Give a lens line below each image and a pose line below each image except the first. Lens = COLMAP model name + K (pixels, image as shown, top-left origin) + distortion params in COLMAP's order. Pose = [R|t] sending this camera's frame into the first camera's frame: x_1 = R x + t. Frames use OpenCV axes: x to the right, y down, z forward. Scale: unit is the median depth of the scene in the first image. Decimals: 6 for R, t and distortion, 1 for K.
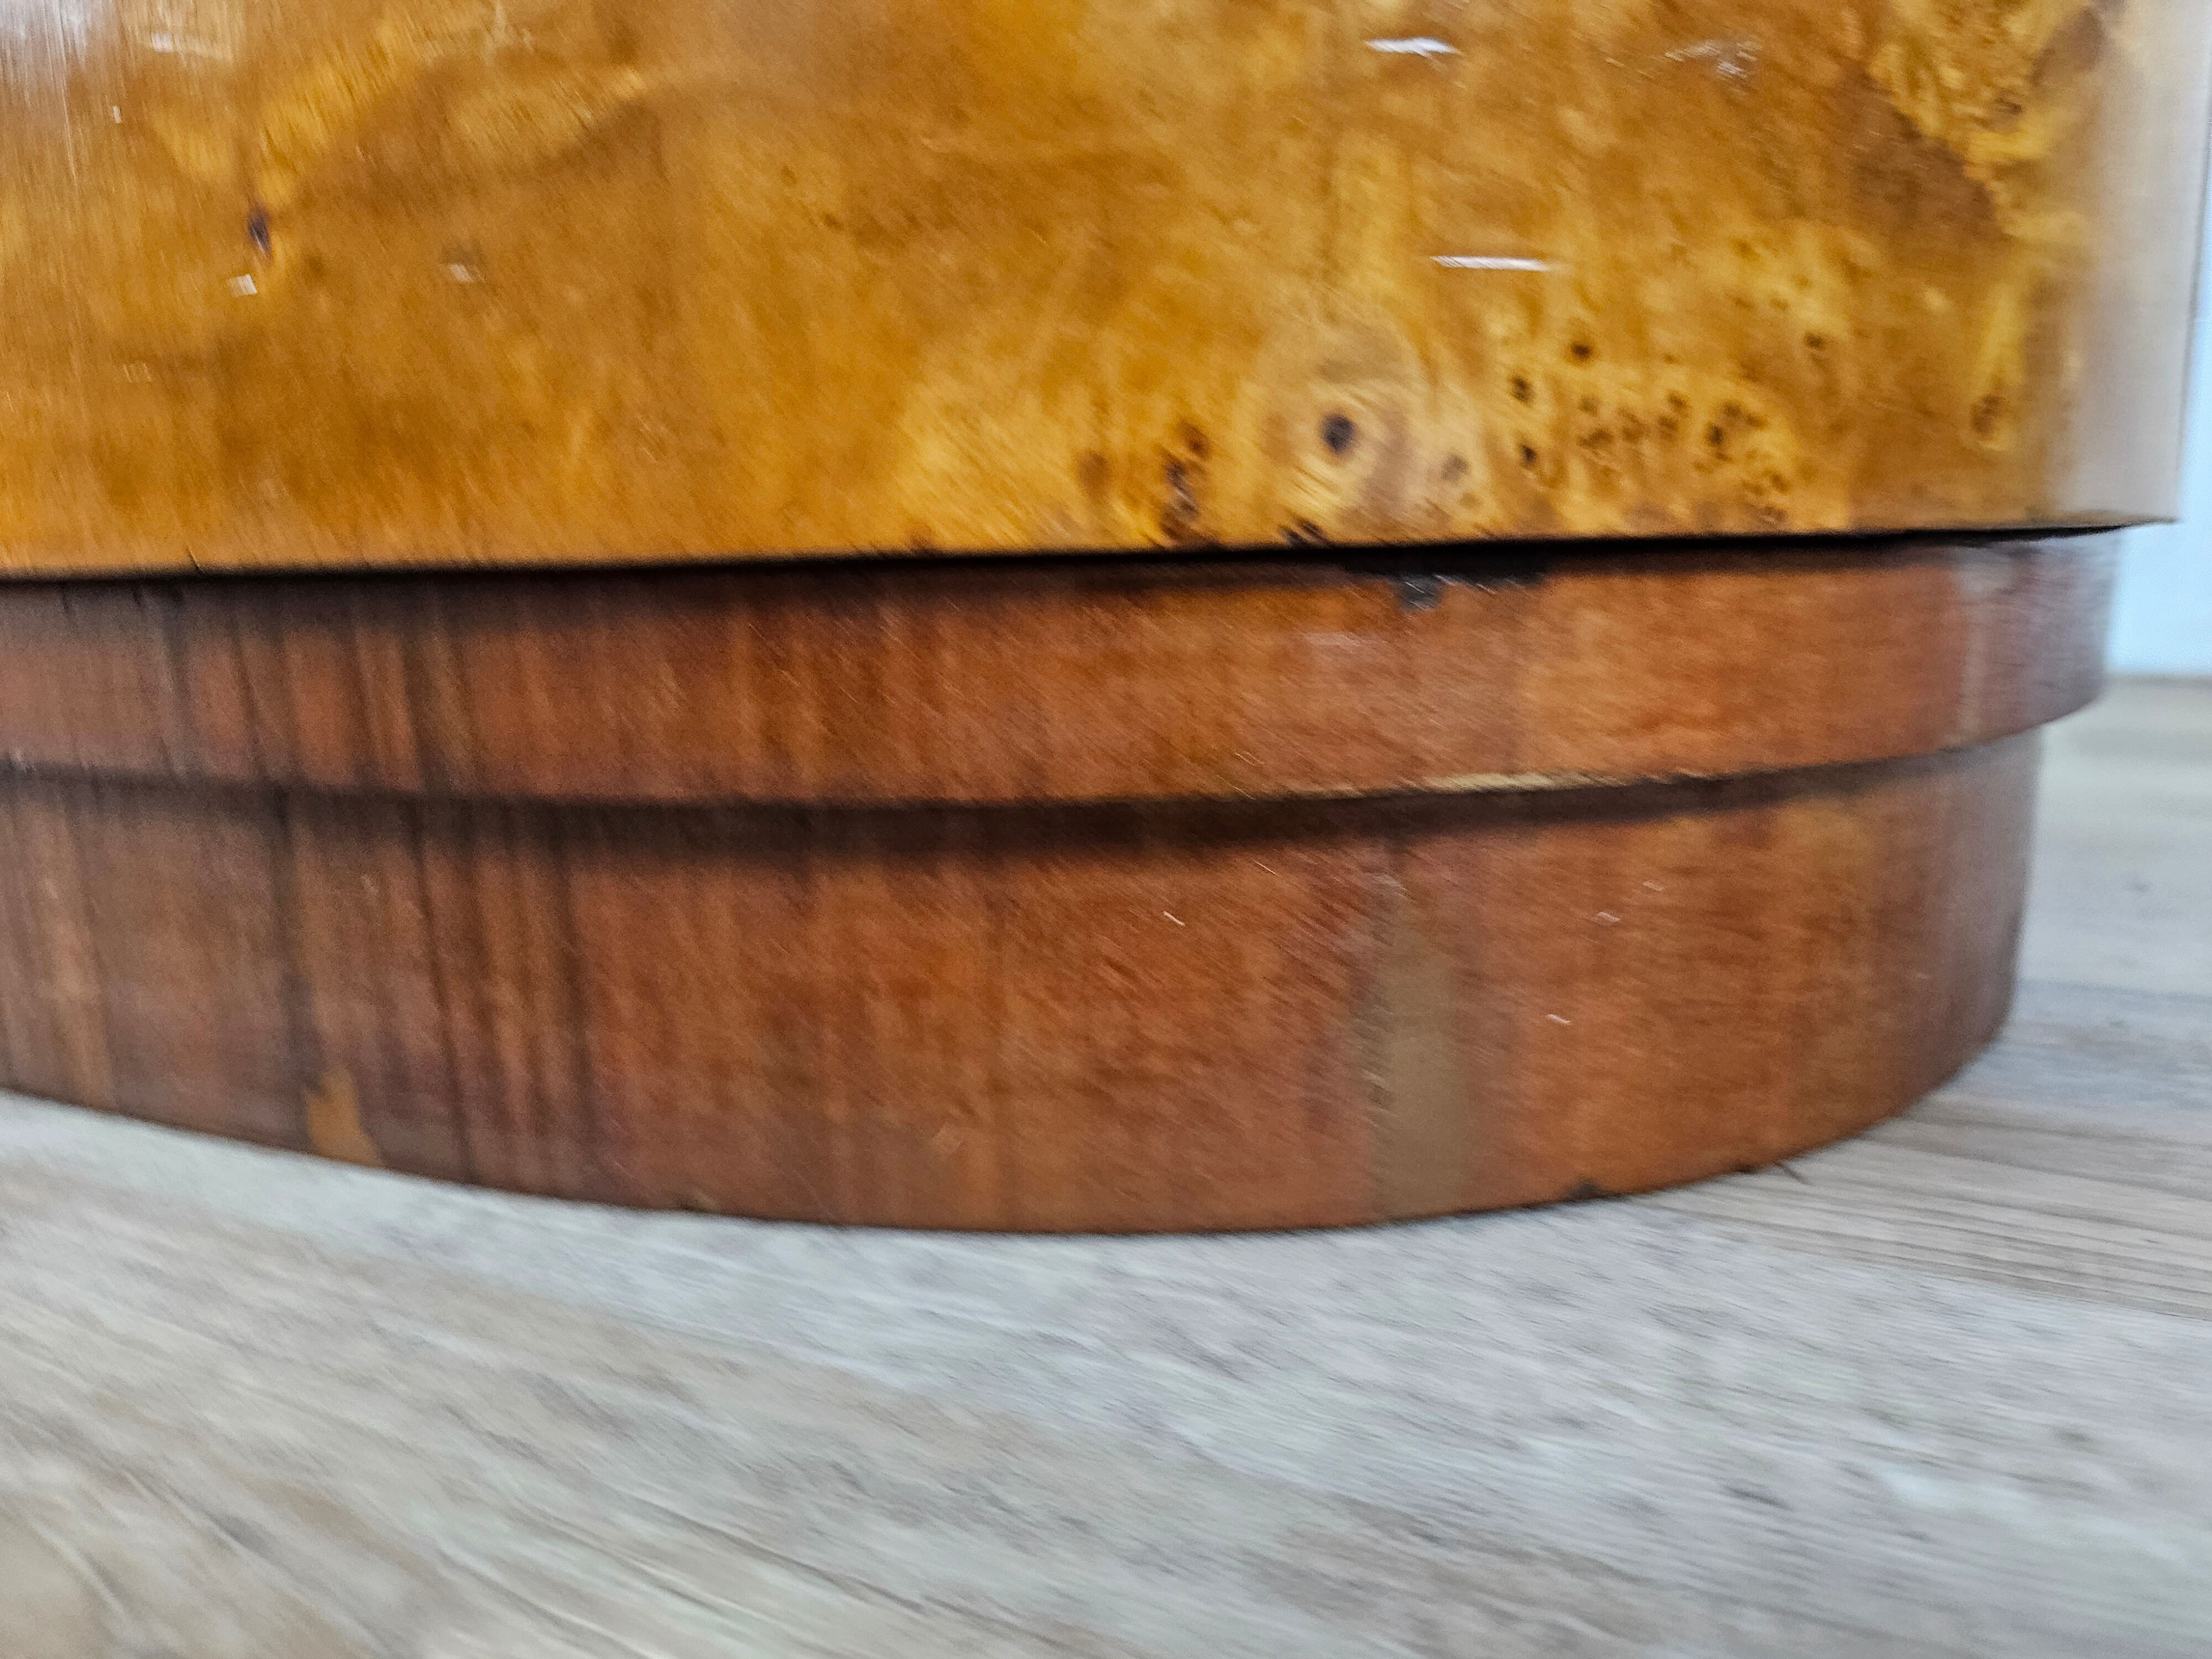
lens RADIAL K [[1590.8, 0, 1107.8], [0, 1590.8, 837.2], [0, 0, 1]] dist [-0.025152, 0.001188]
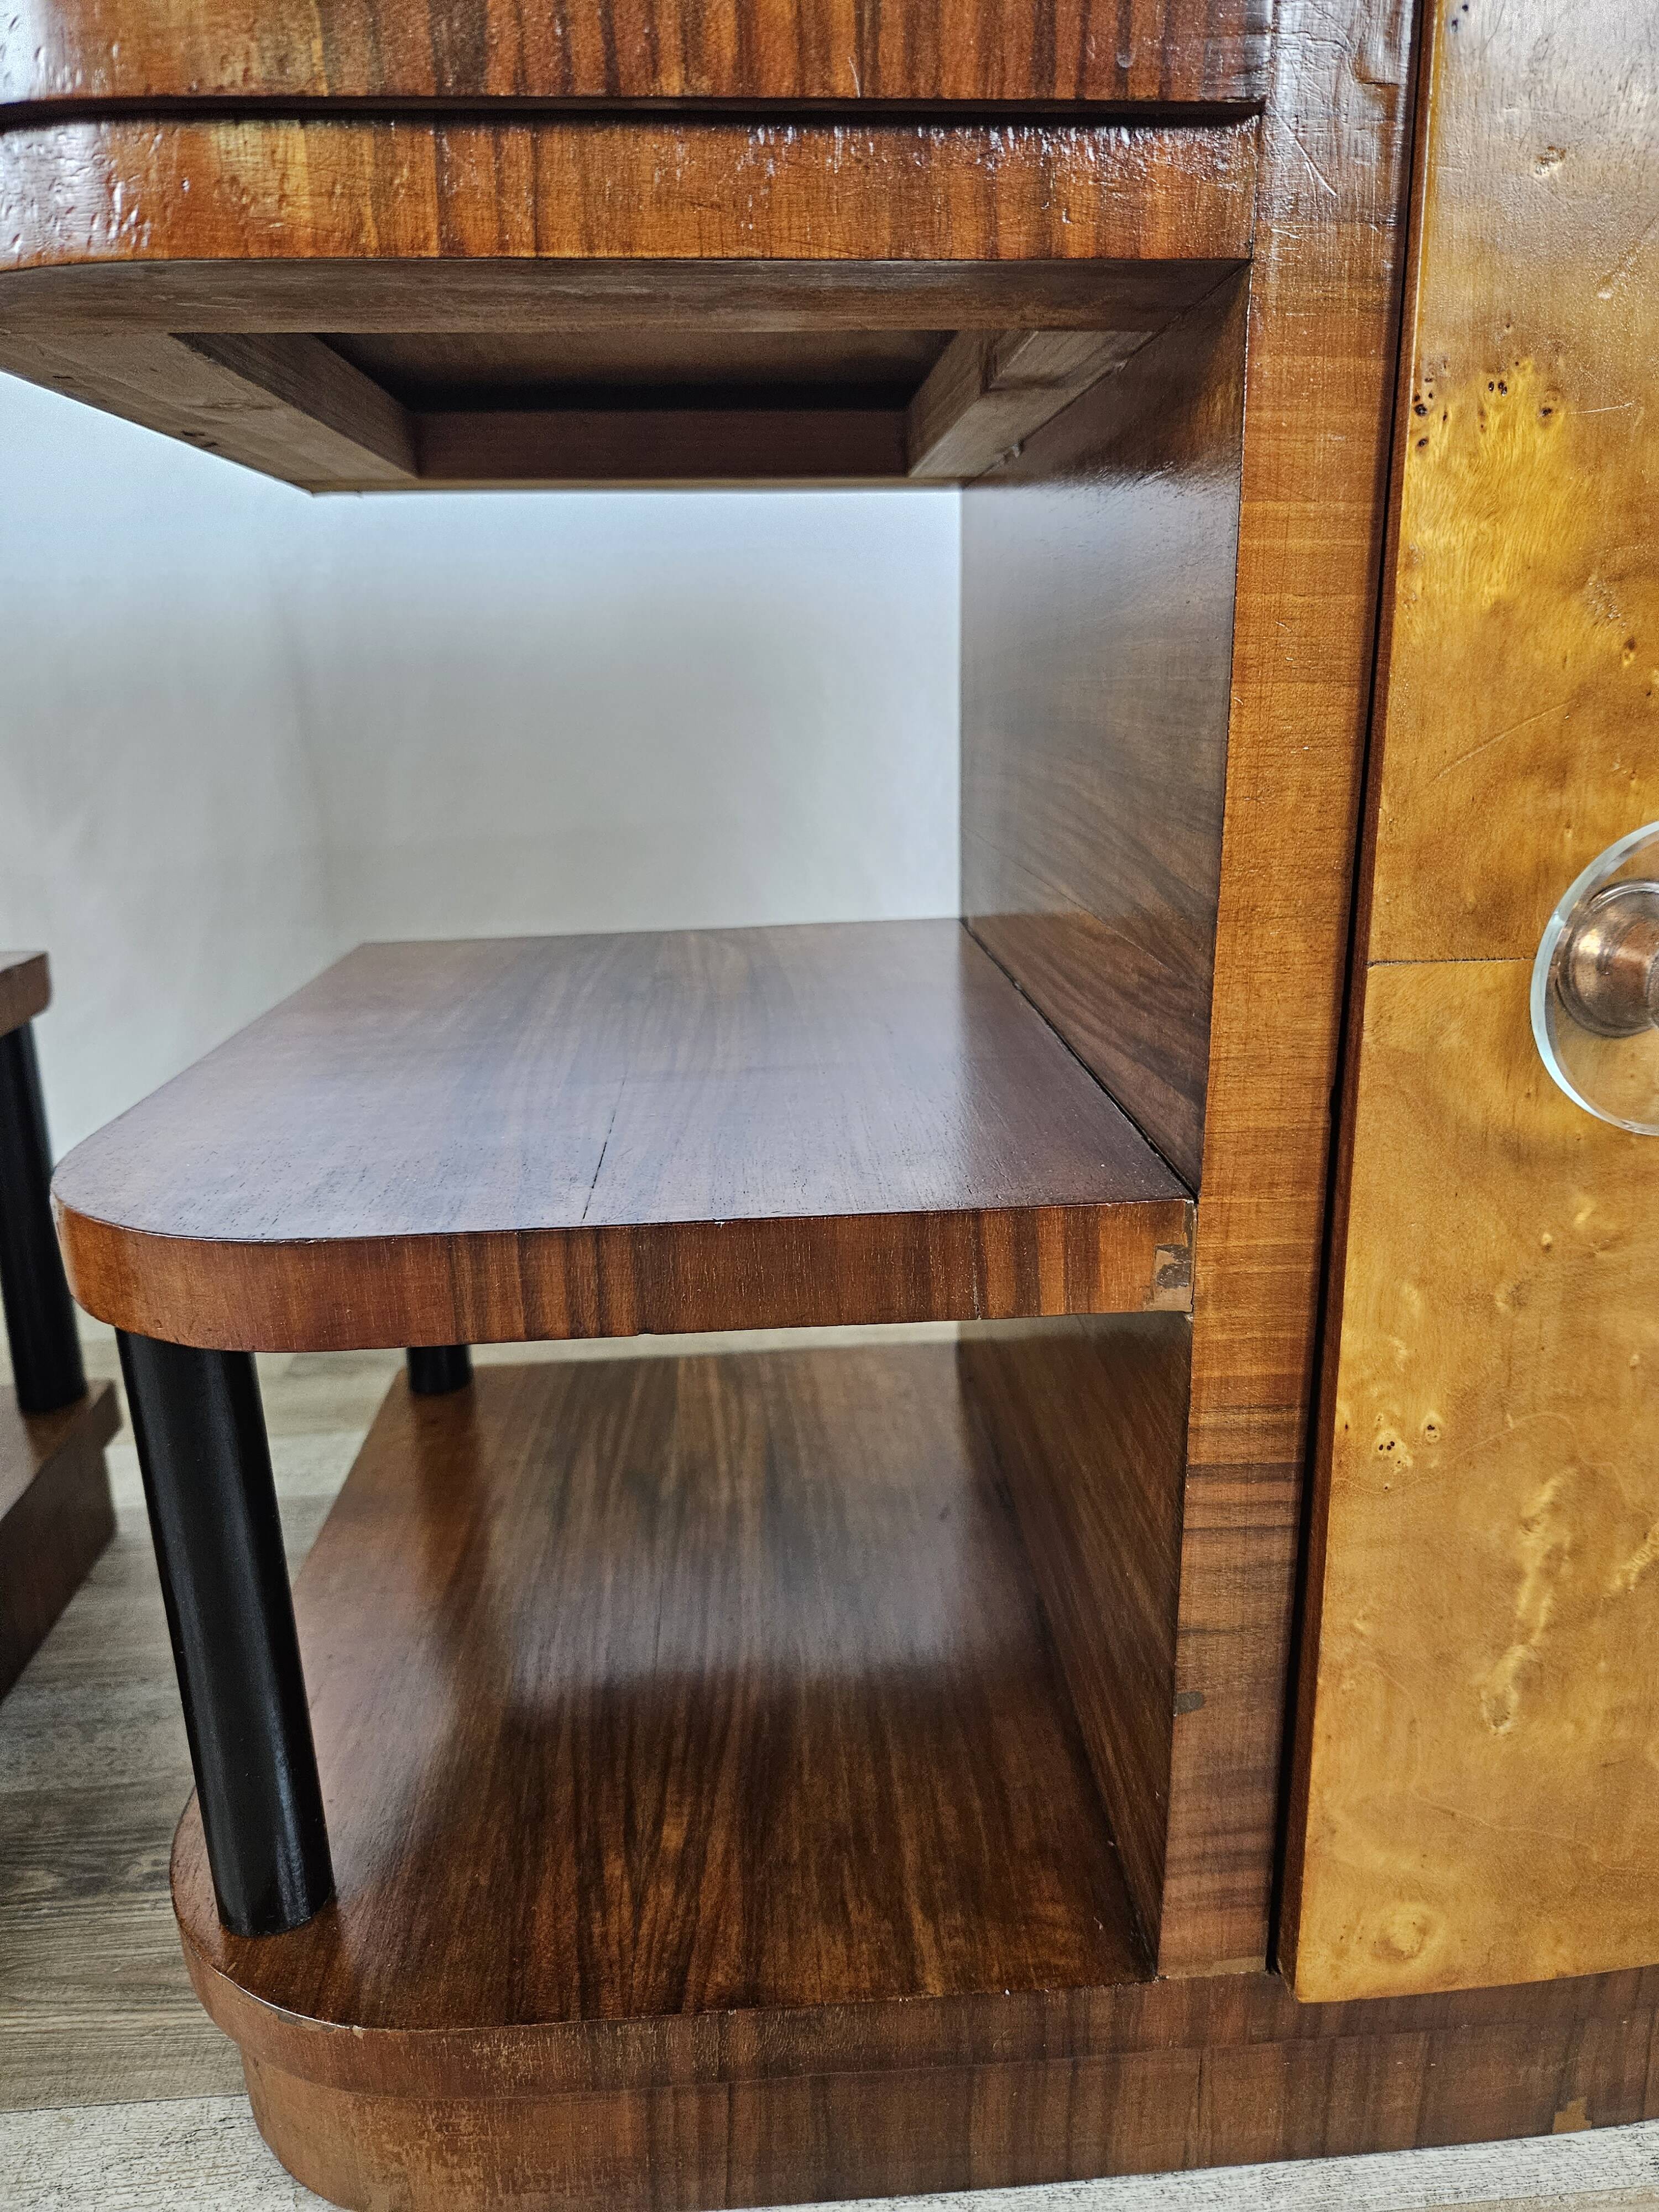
lens RADIAL K [[1516.5, 0, 841.2], [0, 1516.5, 1112.5], [0, 0, 1]] dist [0.047824, -0.054738]
pose [[0.870812, -0.140780, 0.471028, -2.531610], [0.095778, 0.988345, 0.118325, -1.775076], [-0.482196, -0.057924, 0.874146, -0.272071]]
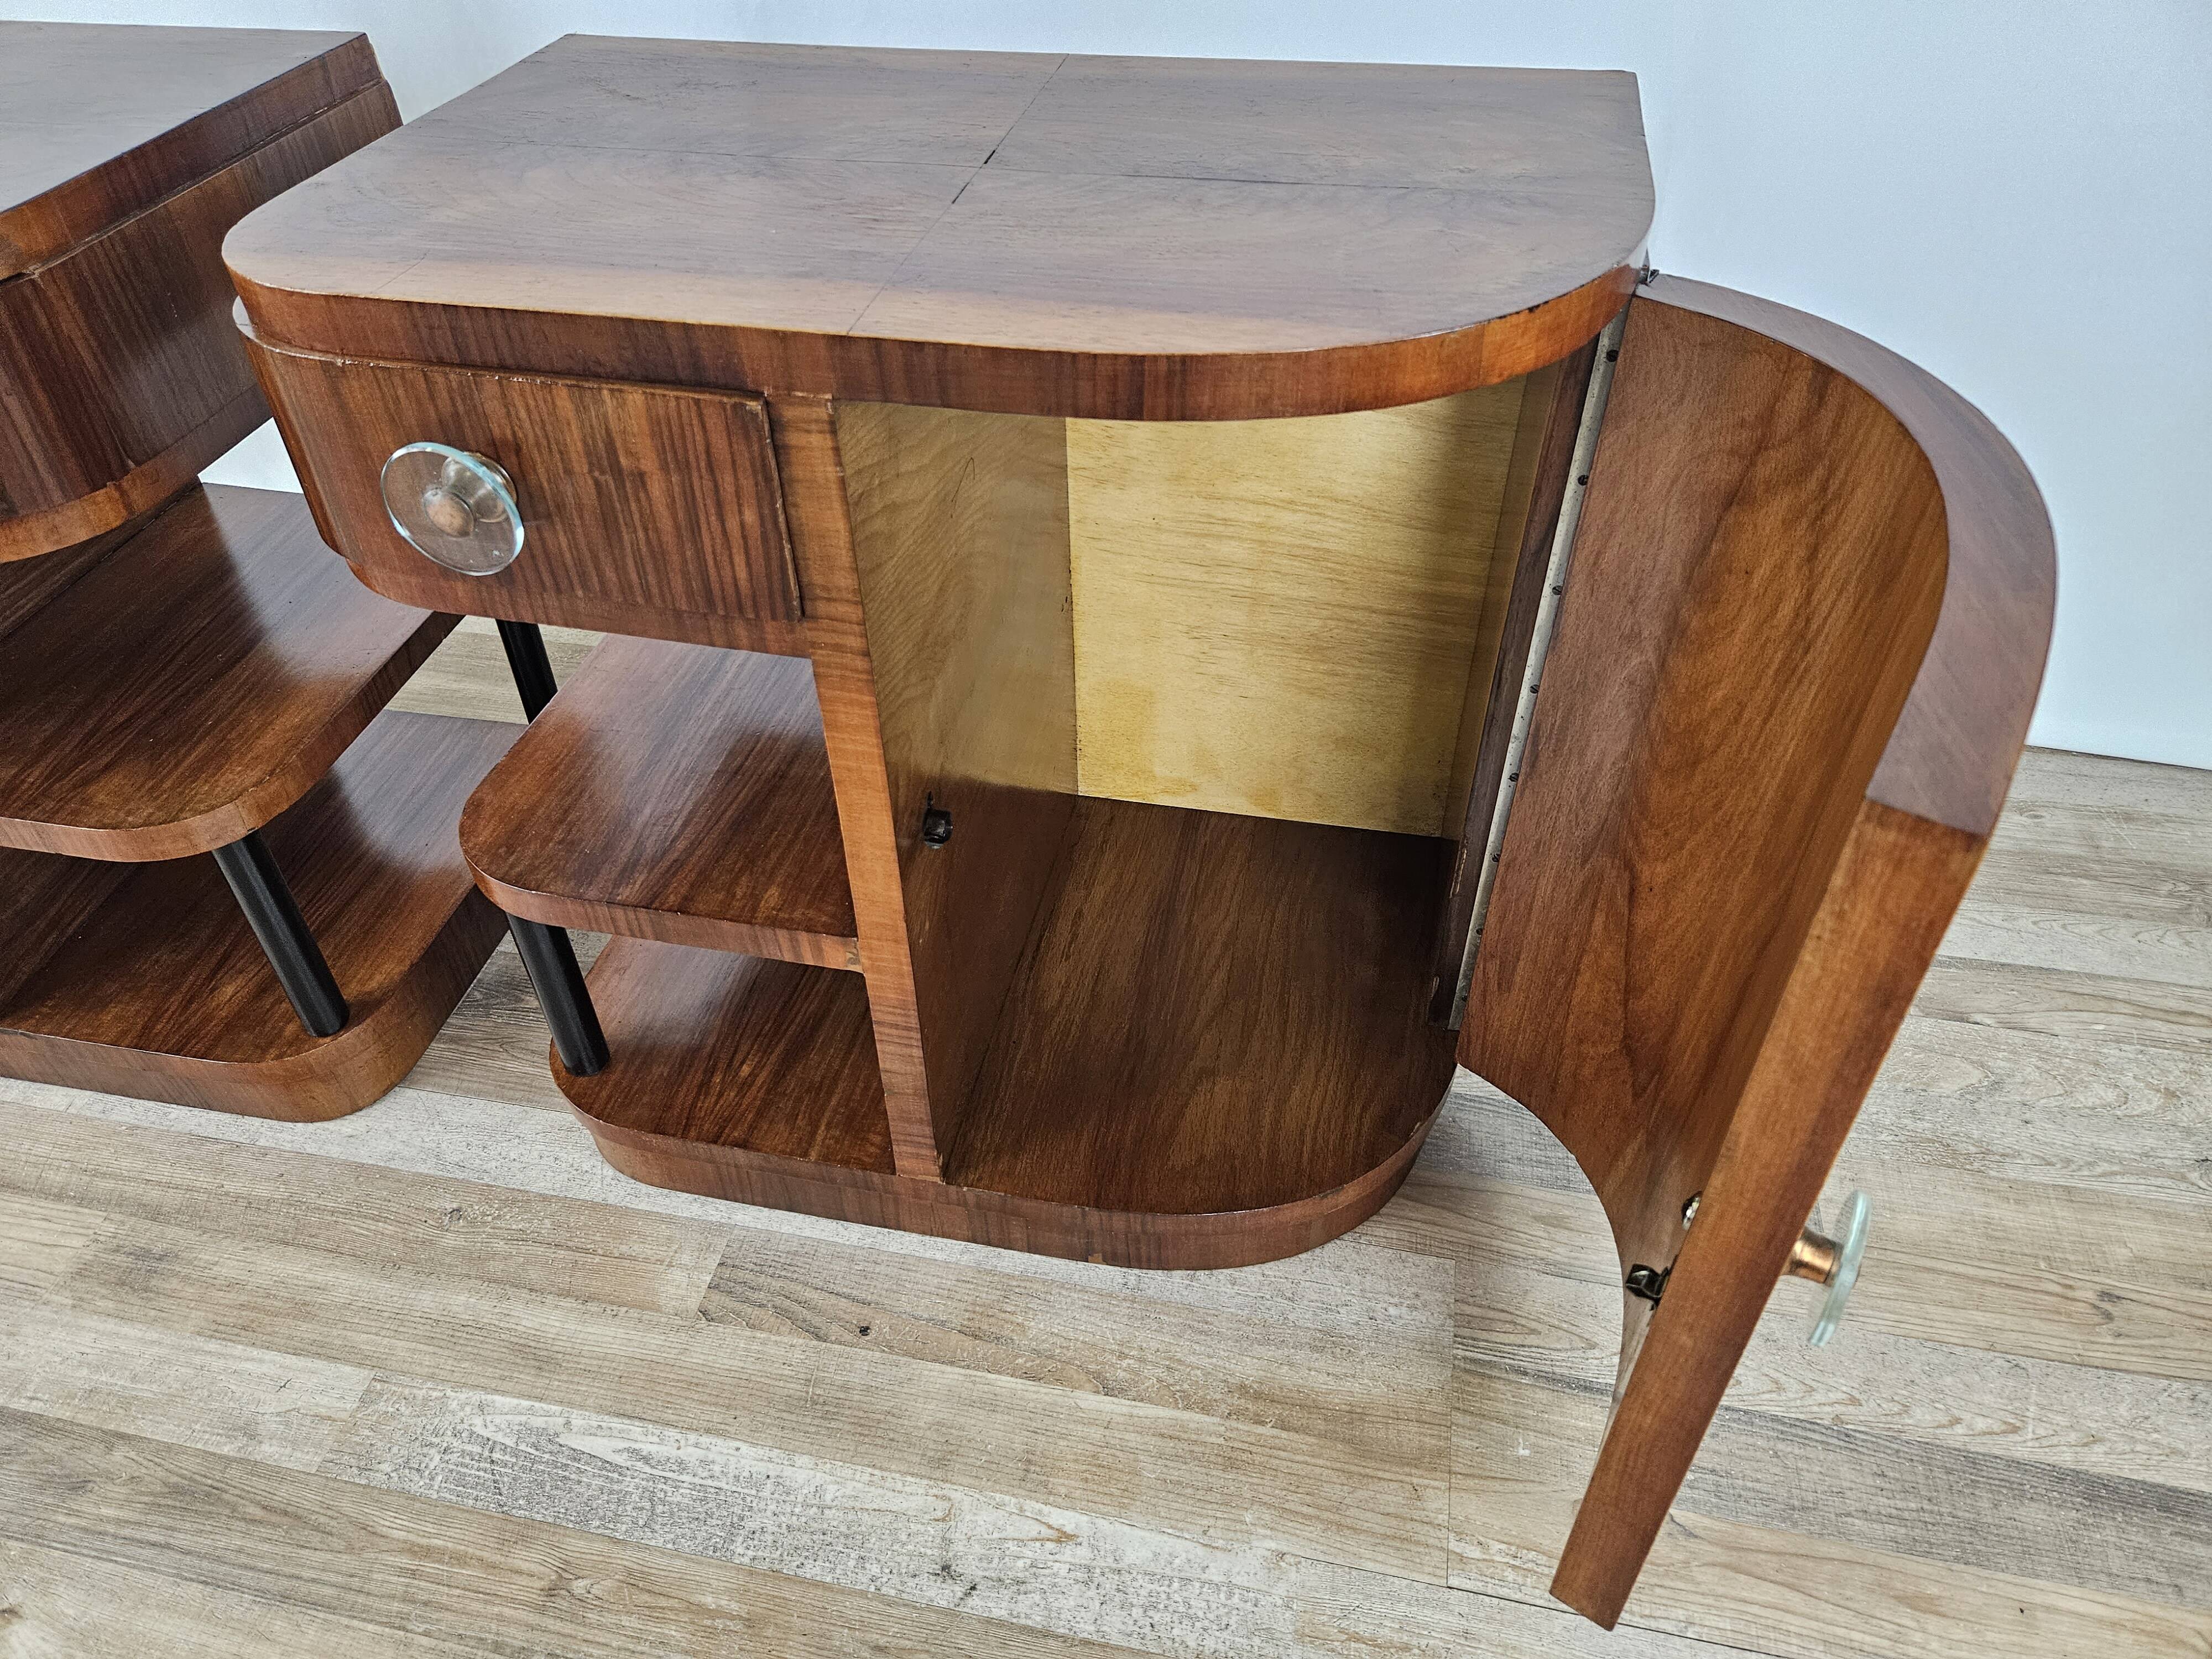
lens RADIAL K [[1496.7, 0, 1093.2], [0, 1496.7, 811.2], [0, 0, 1]] dist [0.056301, -0.053224]
pose [[0.973267, -0.152894, 0.171391, -1.298778], [0.046705, 0.862386, 0.504093, -4.010402], [-0.224878, -0.482612, 0.846473, -2.687562]]
